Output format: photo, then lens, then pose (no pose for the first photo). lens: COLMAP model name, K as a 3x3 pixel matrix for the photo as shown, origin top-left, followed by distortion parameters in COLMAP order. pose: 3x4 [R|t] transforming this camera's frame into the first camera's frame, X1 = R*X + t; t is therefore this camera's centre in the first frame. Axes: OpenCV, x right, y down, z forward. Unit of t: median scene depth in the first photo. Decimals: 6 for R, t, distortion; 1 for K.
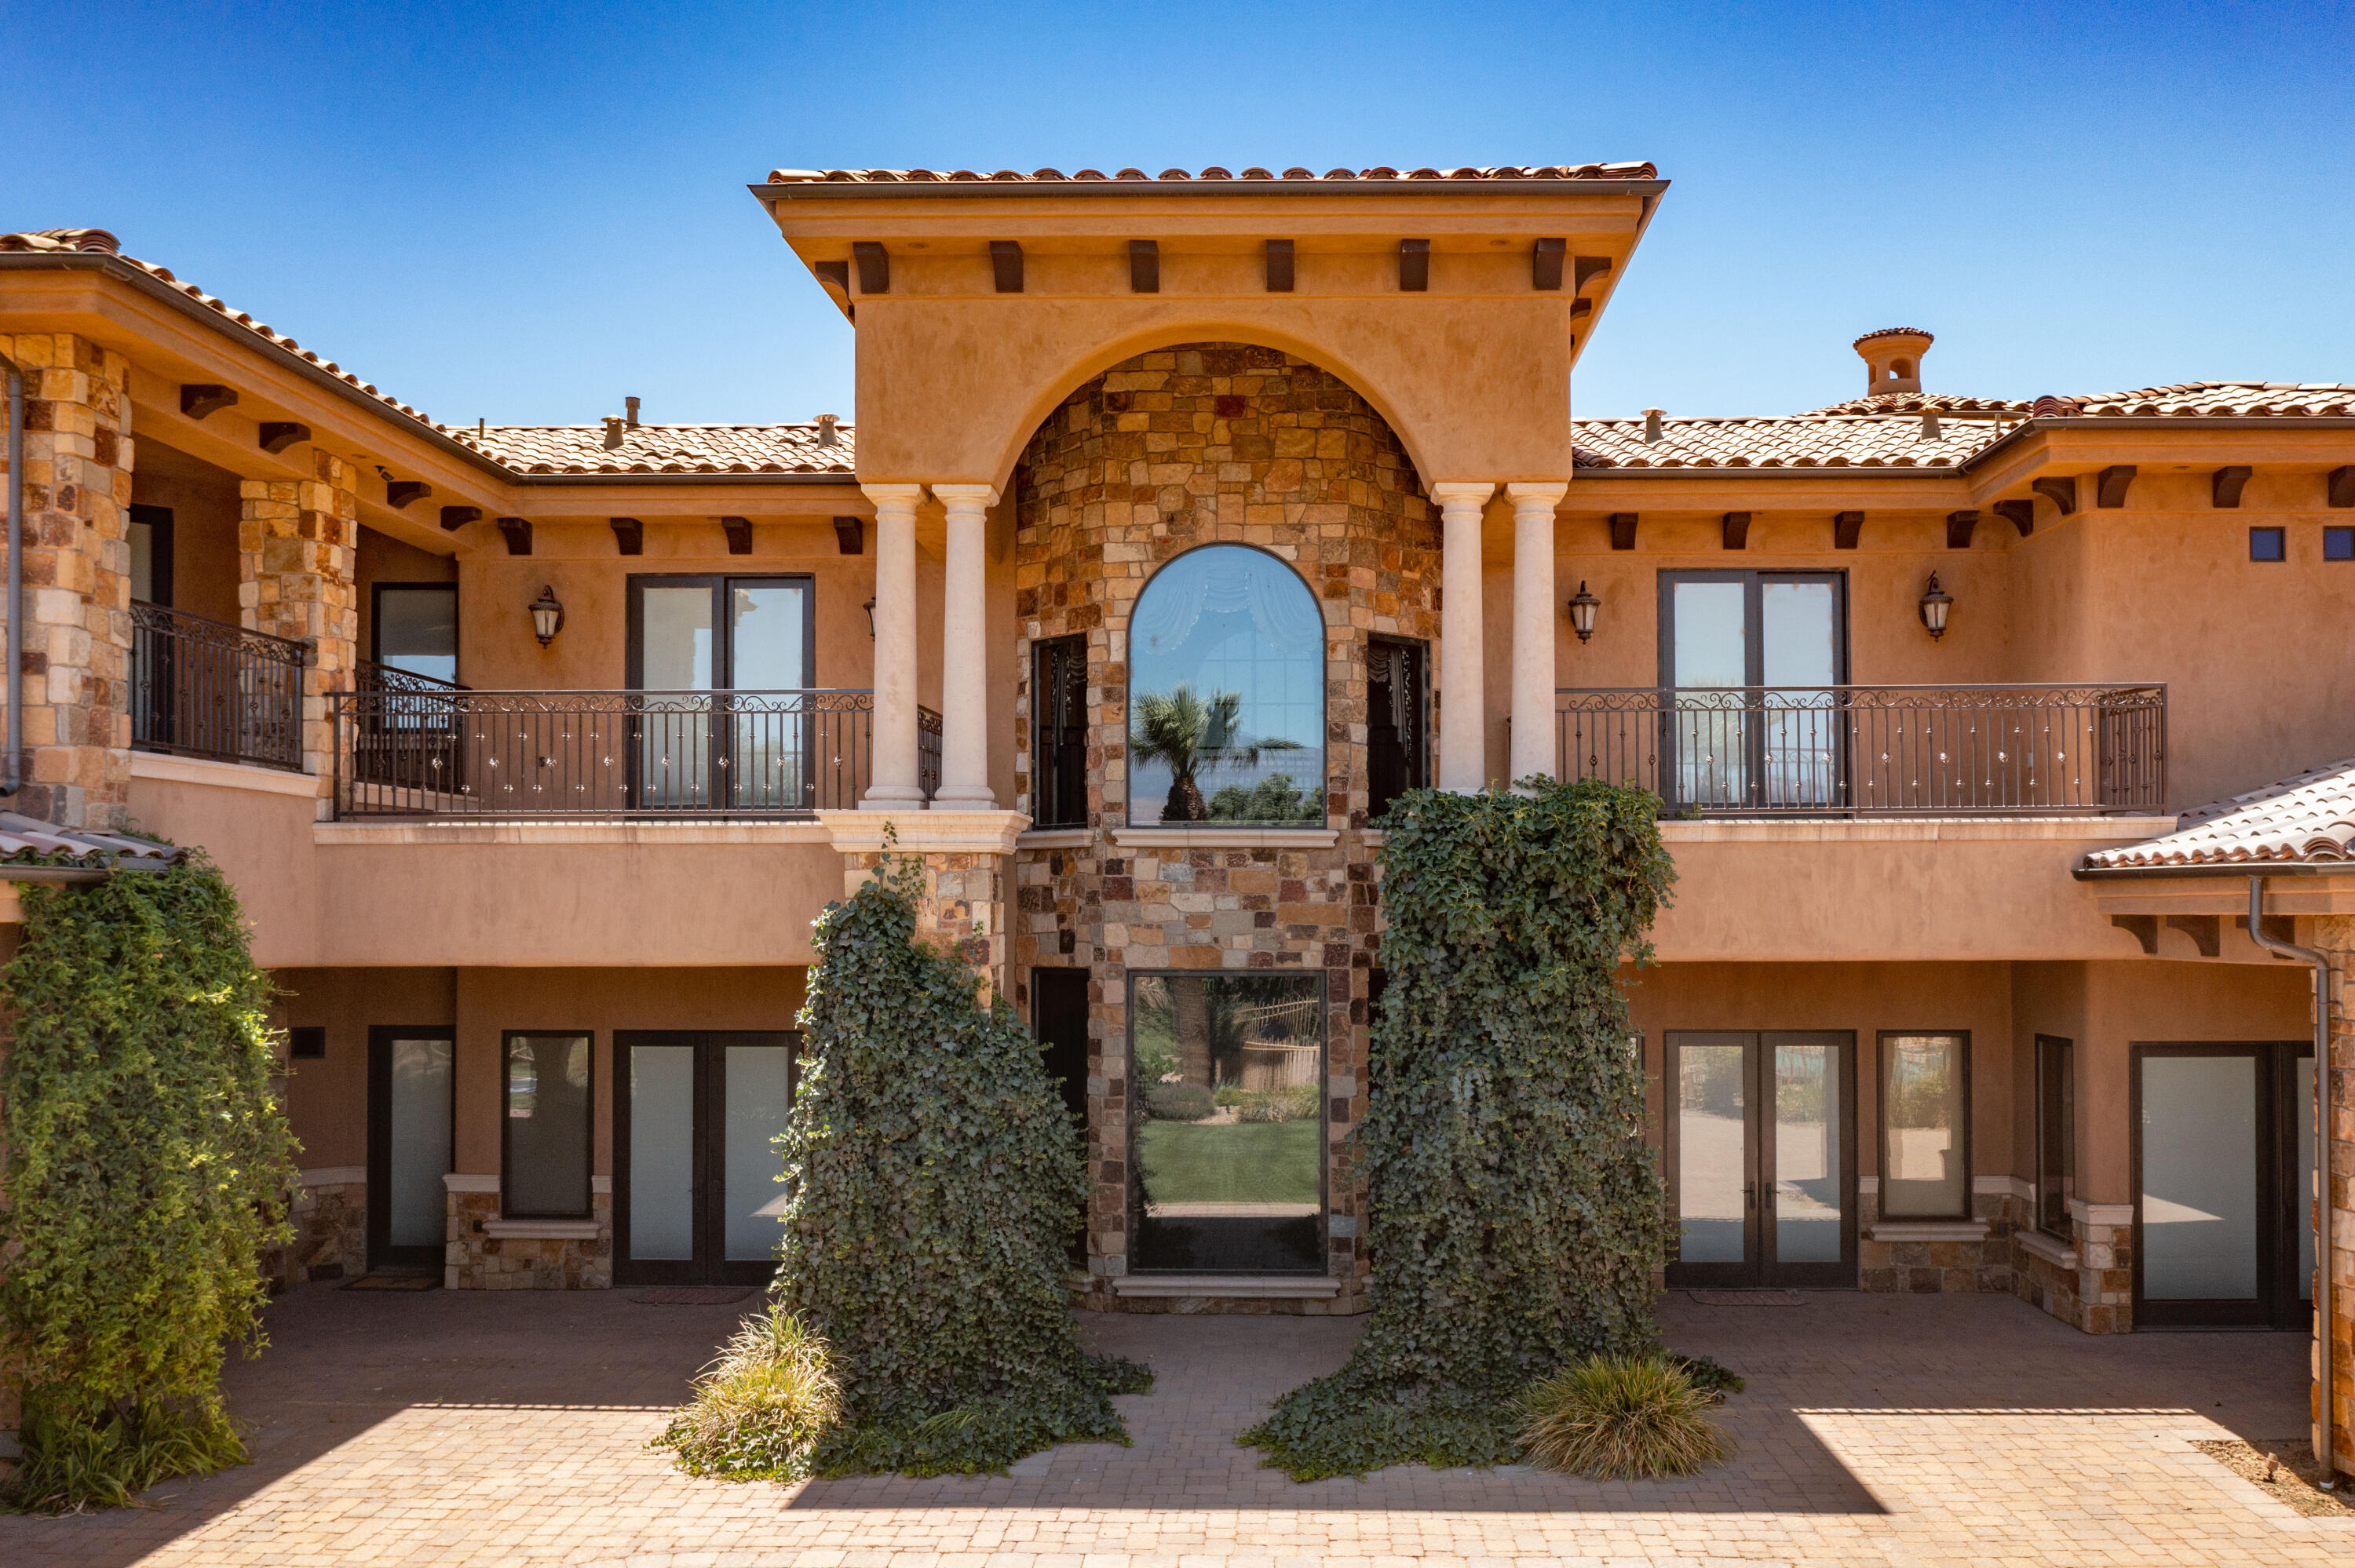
lens RADIAL K [[2078.5, 0, 1273.0], [0, 2078.5, 789.3], [0, 0, 1]] dist [-0.011509, 0.003915]
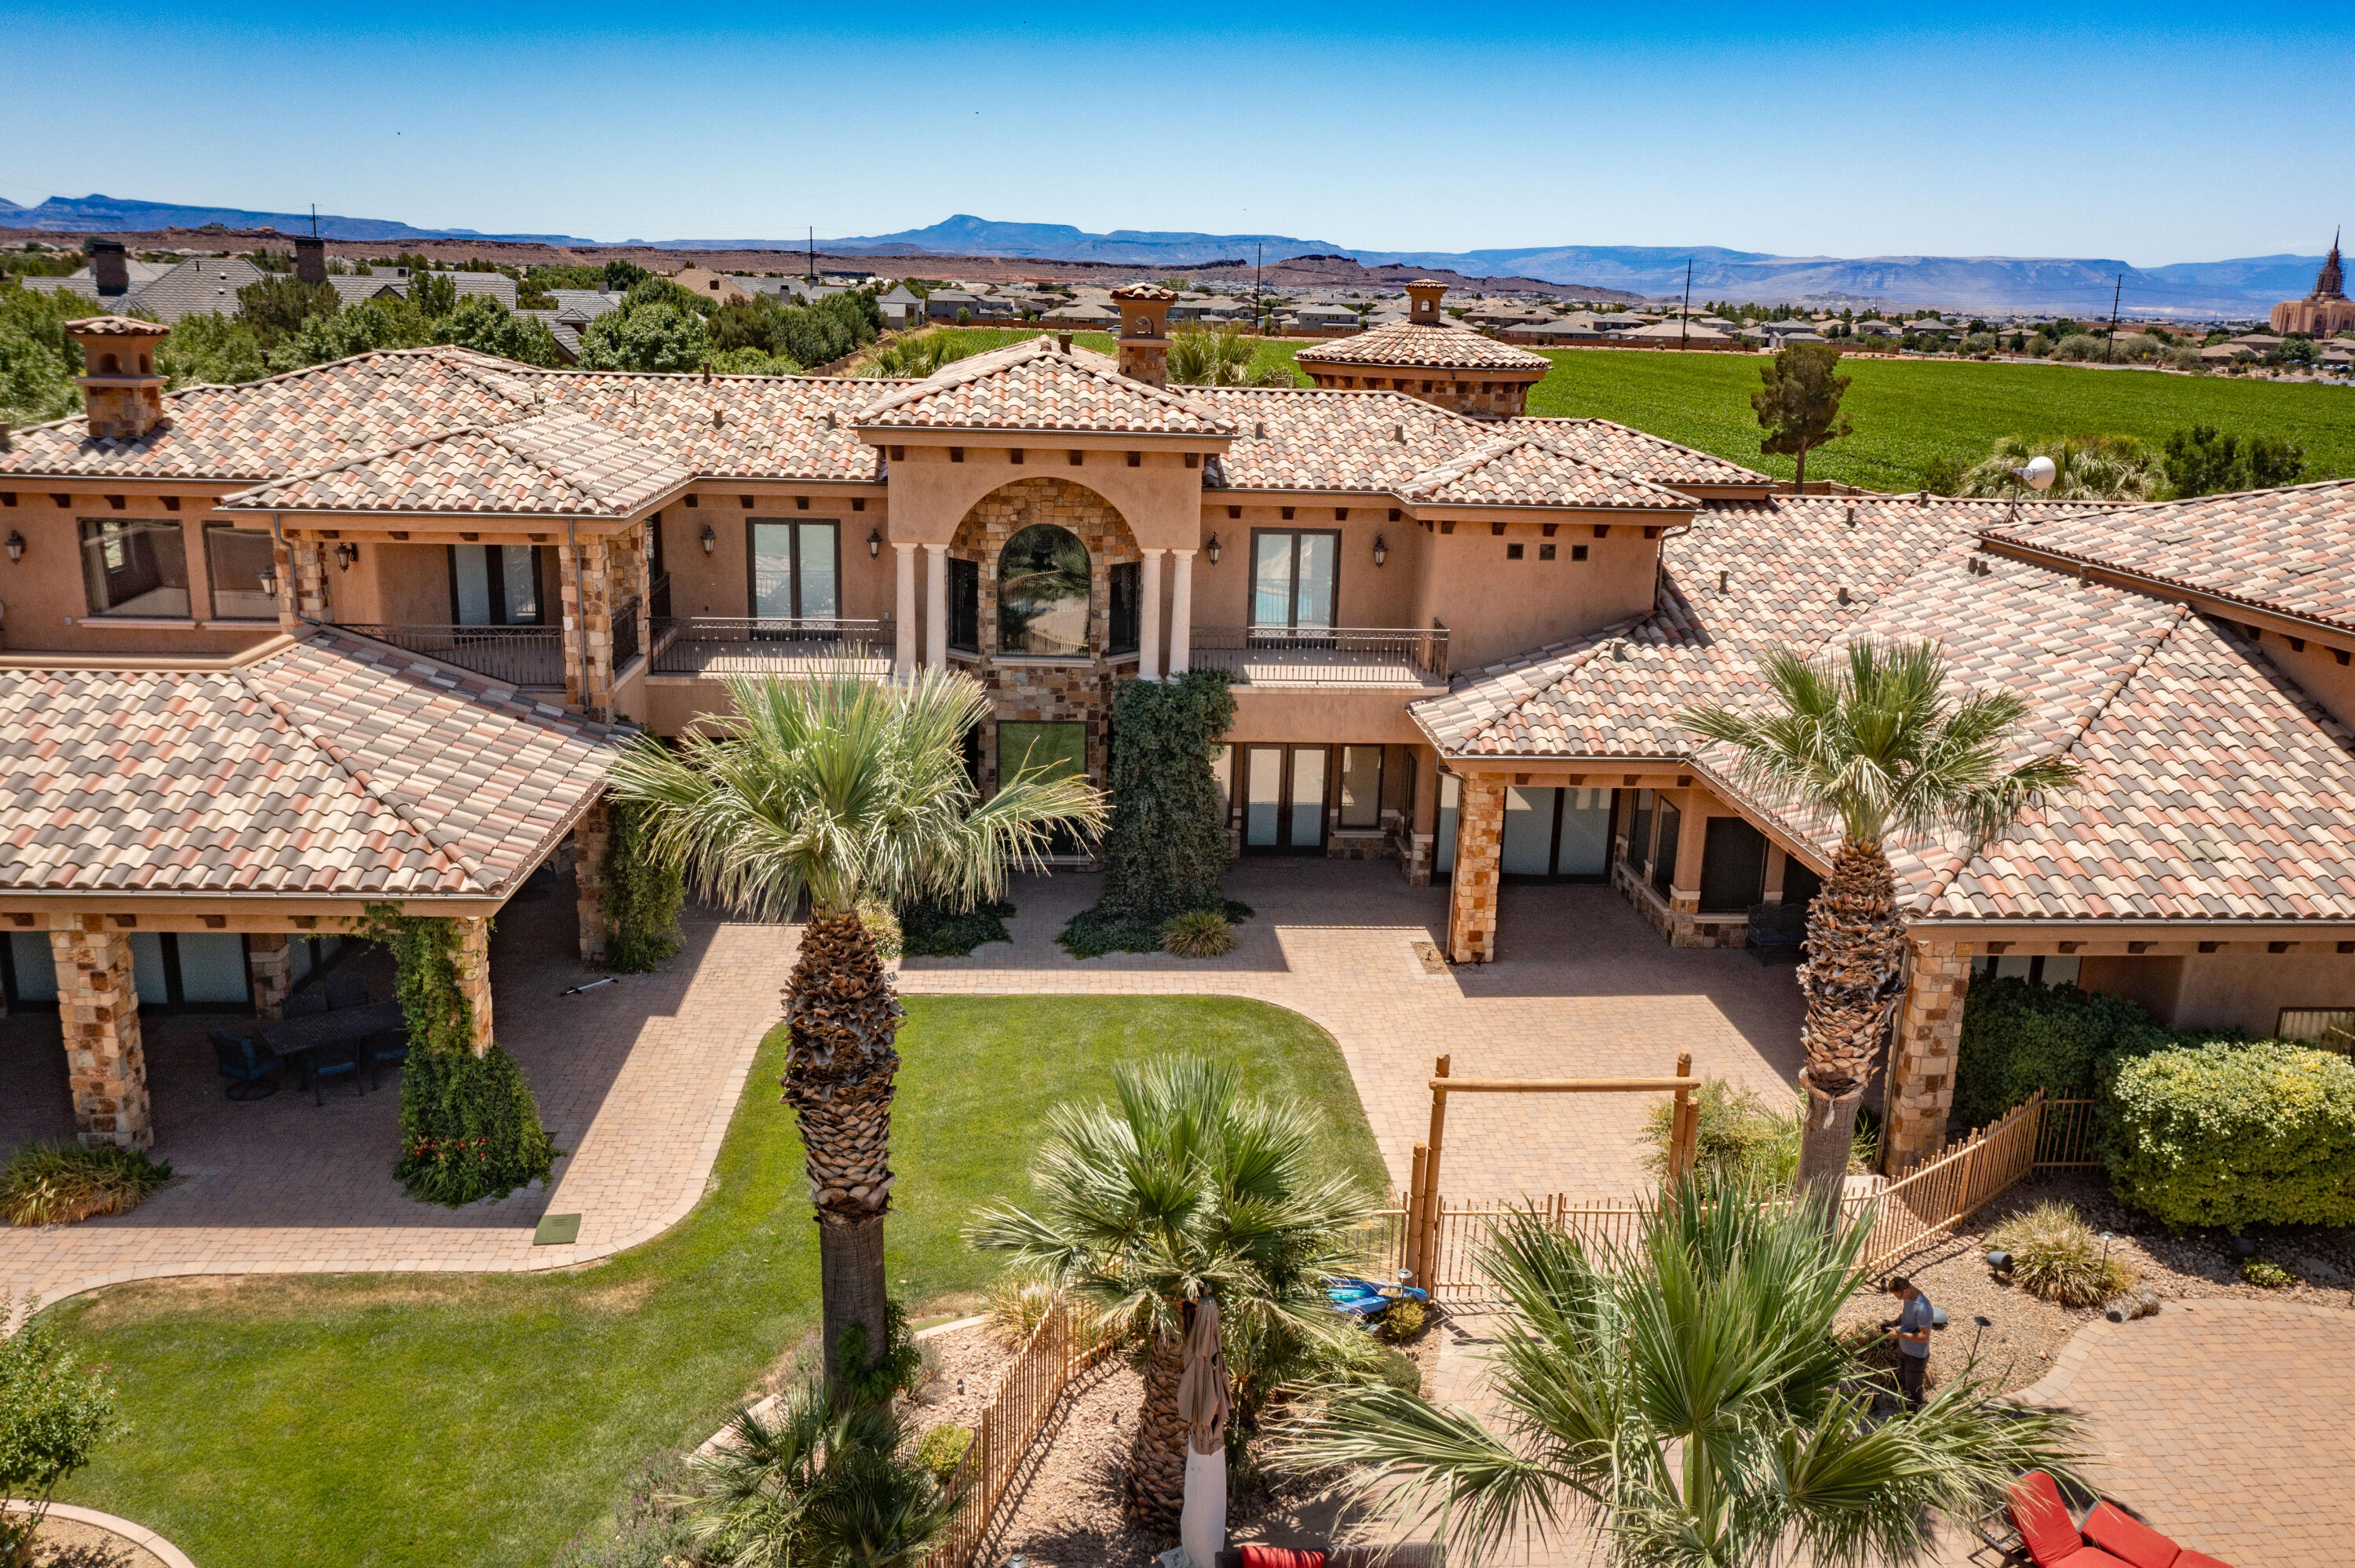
lens RADIAL K [[1842.7, 0, 1176.5], [0, 1842.7, 763.8], [0, 0, 1]] dist [-0.010337, 0.006999]
pose [[0.996347, 0.009672, 0.084851, -0.045853], [-0.032219, 0.962718, 0.268582, -0.391637], [-0.079090, -0.270334, 0.959512, -0.872854]]
